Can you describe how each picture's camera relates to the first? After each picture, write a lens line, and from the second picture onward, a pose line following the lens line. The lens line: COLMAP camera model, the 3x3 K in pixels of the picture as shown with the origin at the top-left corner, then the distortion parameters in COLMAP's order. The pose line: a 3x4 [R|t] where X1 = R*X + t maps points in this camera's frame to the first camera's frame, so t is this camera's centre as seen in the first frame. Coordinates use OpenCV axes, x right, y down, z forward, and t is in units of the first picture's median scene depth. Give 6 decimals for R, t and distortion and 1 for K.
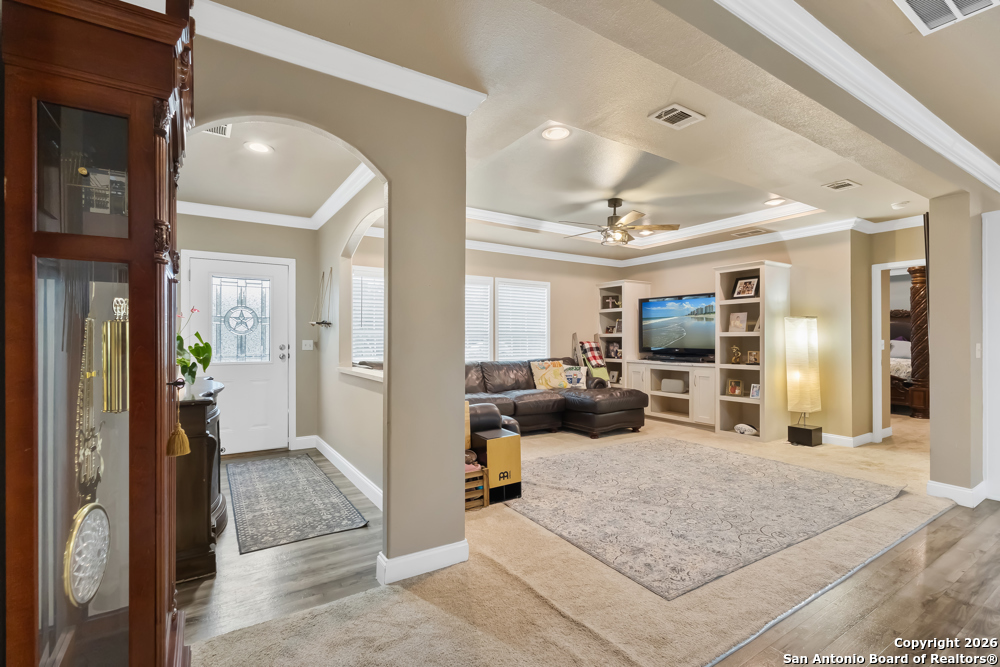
lens RADIAL K [[458.0, 0, 502.8], [0, 458.0, 338.9], [0, 0, 1]] dist [0.000913, 0.000275]
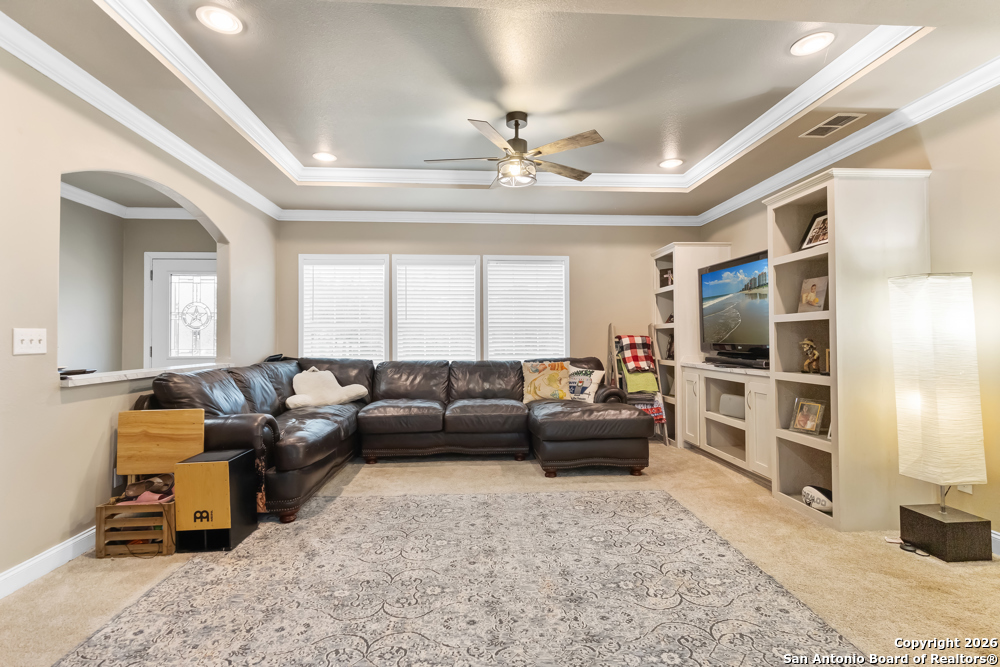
lens RADIAL K [[472.6, 0, 498.0], [0, 472.6, 331.5], [0, 0, 1]] dist [-0.000986, 0.000265]
pose [[0.874782, -0.012802, -0.484348, 0.506623], [0.006182, 0.999864, -0.015263, 0.013699], [0.484478, 0.010358, 0.874742, 0.371978]]
